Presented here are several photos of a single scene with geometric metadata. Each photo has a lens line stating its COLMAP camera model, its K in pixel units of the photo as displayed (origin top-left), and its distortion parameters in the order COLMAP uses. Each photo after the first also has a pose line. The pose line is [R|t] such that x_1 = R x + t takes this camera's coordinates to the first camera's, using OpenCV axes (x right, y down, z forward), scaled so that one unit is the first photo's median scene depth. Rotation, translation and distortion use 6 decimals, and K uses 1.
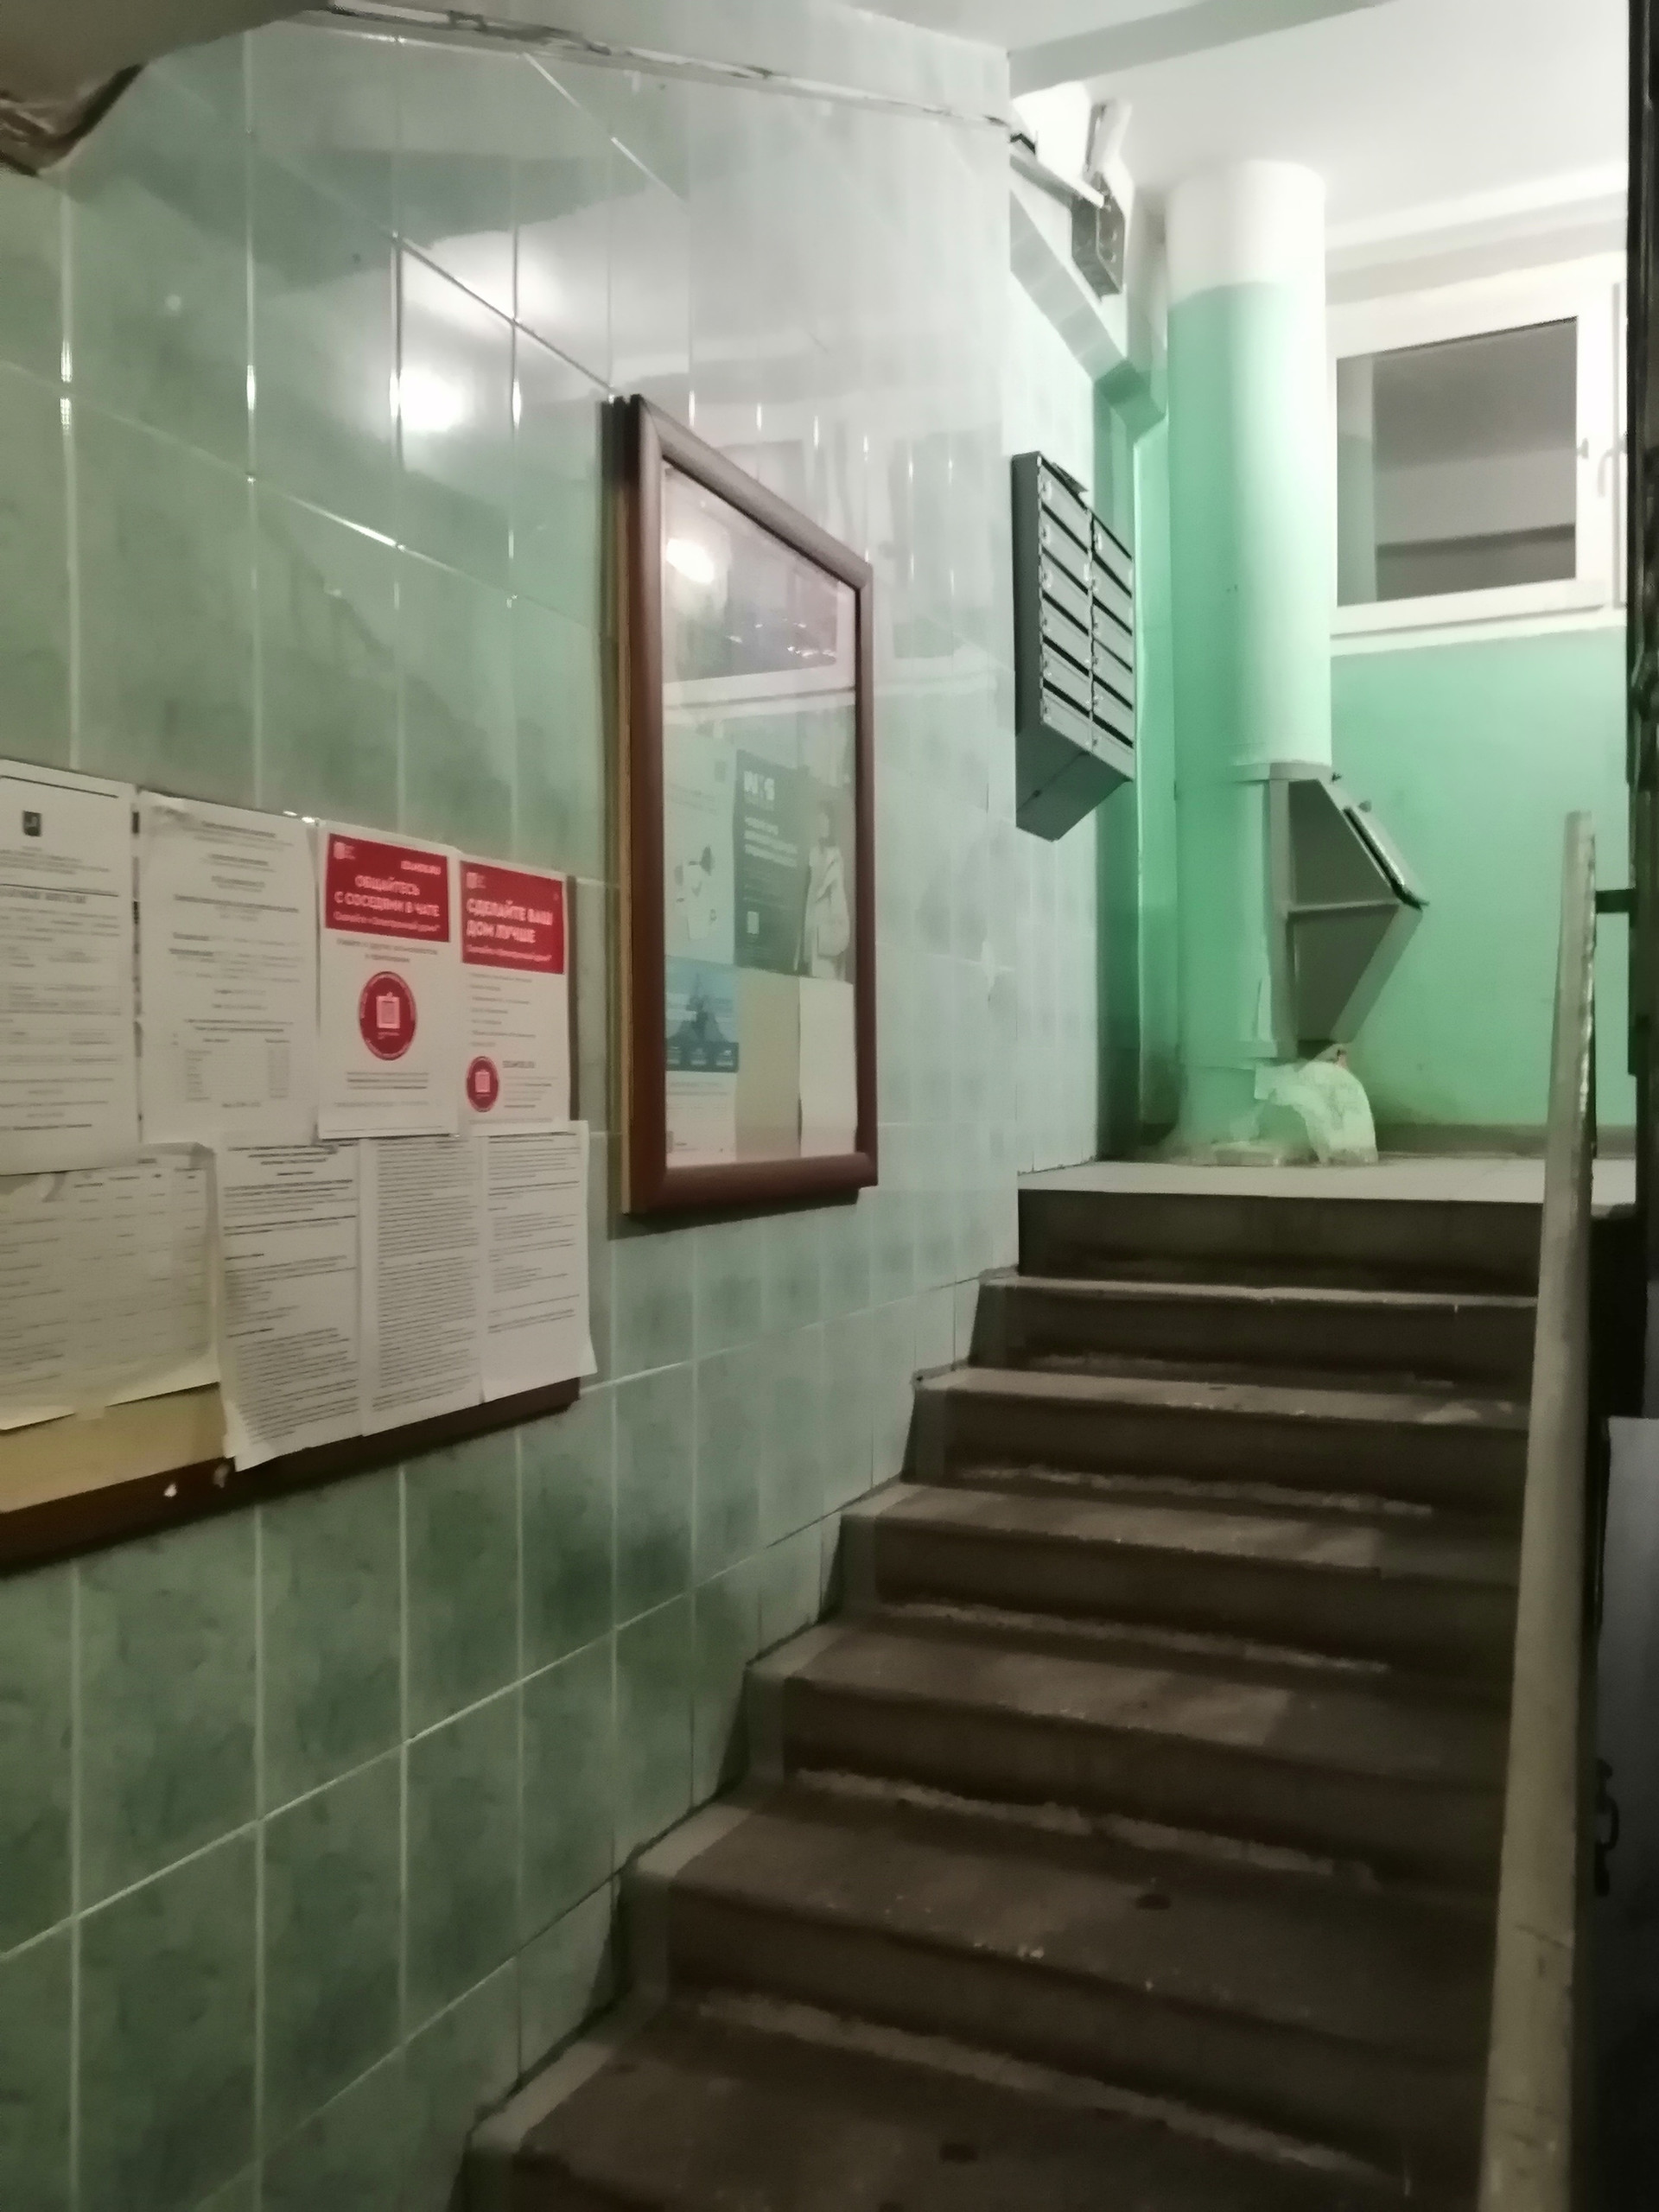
lens RADIAL K [[1755.0, 0, 820.8], [0, 1755.0, 1110.9], [0, 0, 1]] dist [-0.017411, 0.059559]
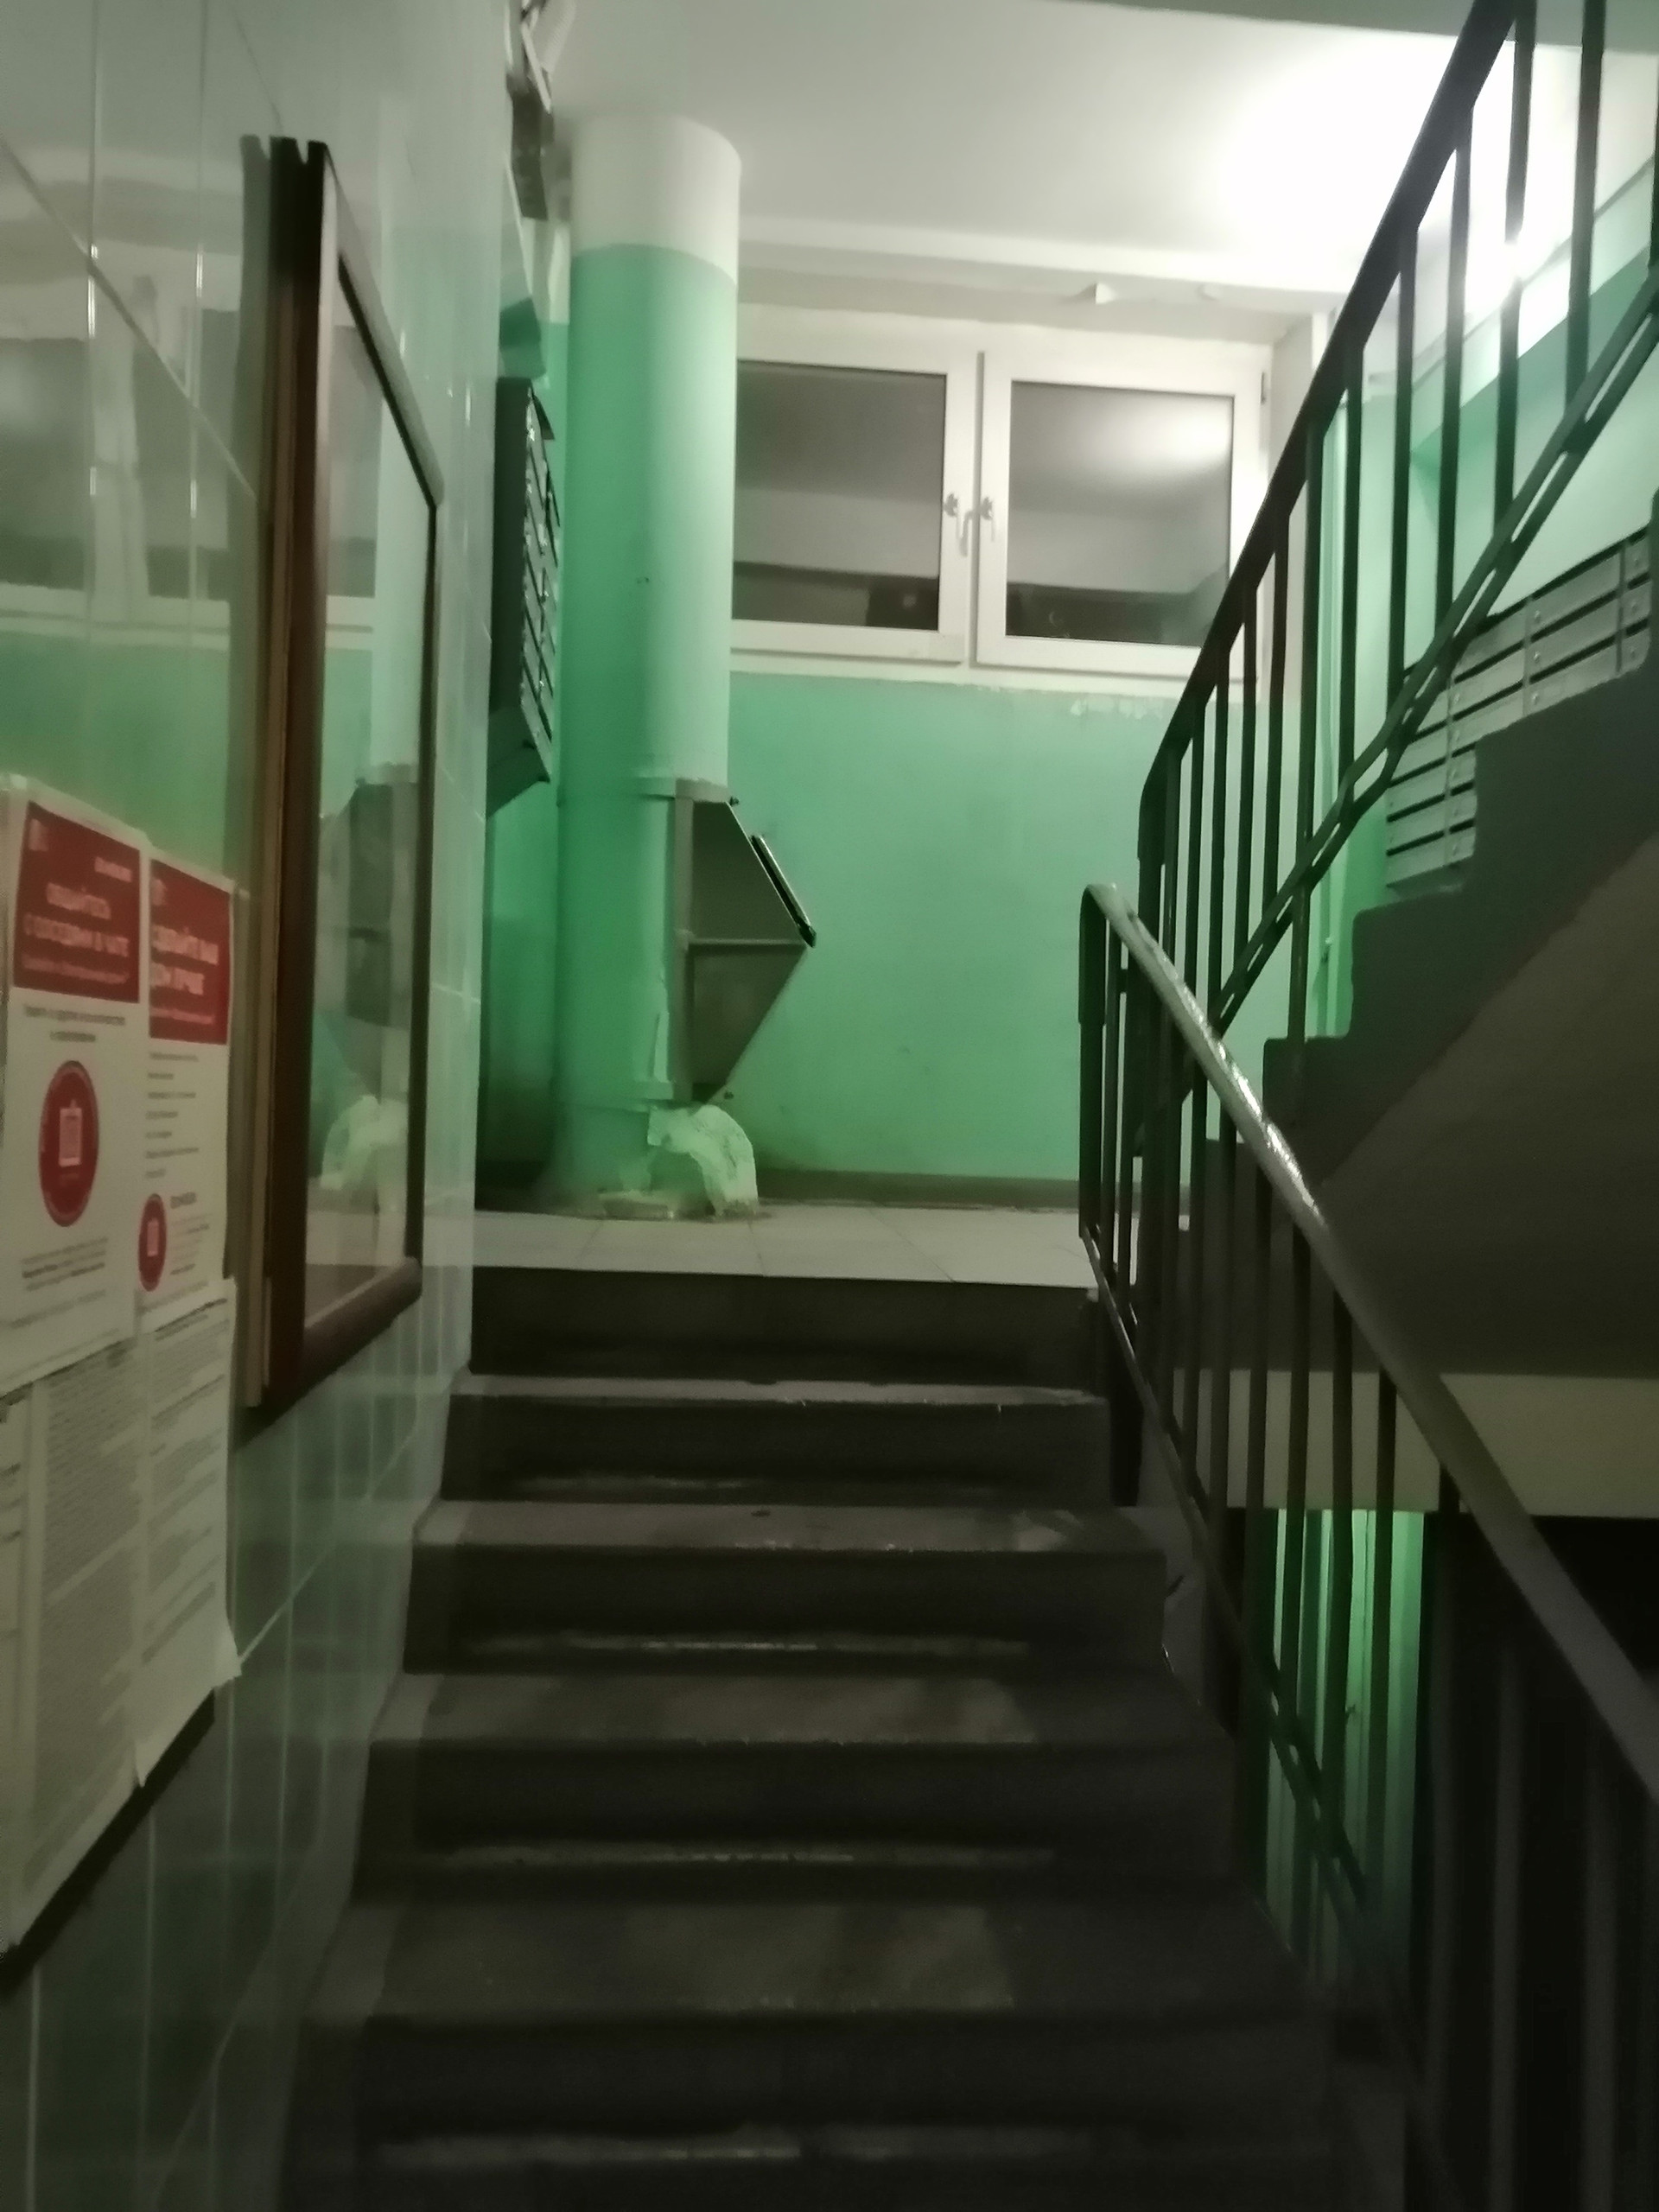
lens RADIAL K [[1755.0, 0, 833.0], [0, 1755.0, 1107.7], [0, 0, 1]] dist [-0.017411, 0.059559]
pose [[0.870664, 0.032019, 0.490835, -0.121762], [-0.035527, 0.999366, -0.002174, -0.028663], [-0.490594, -0.015545, 0.871250, 0.165037]]
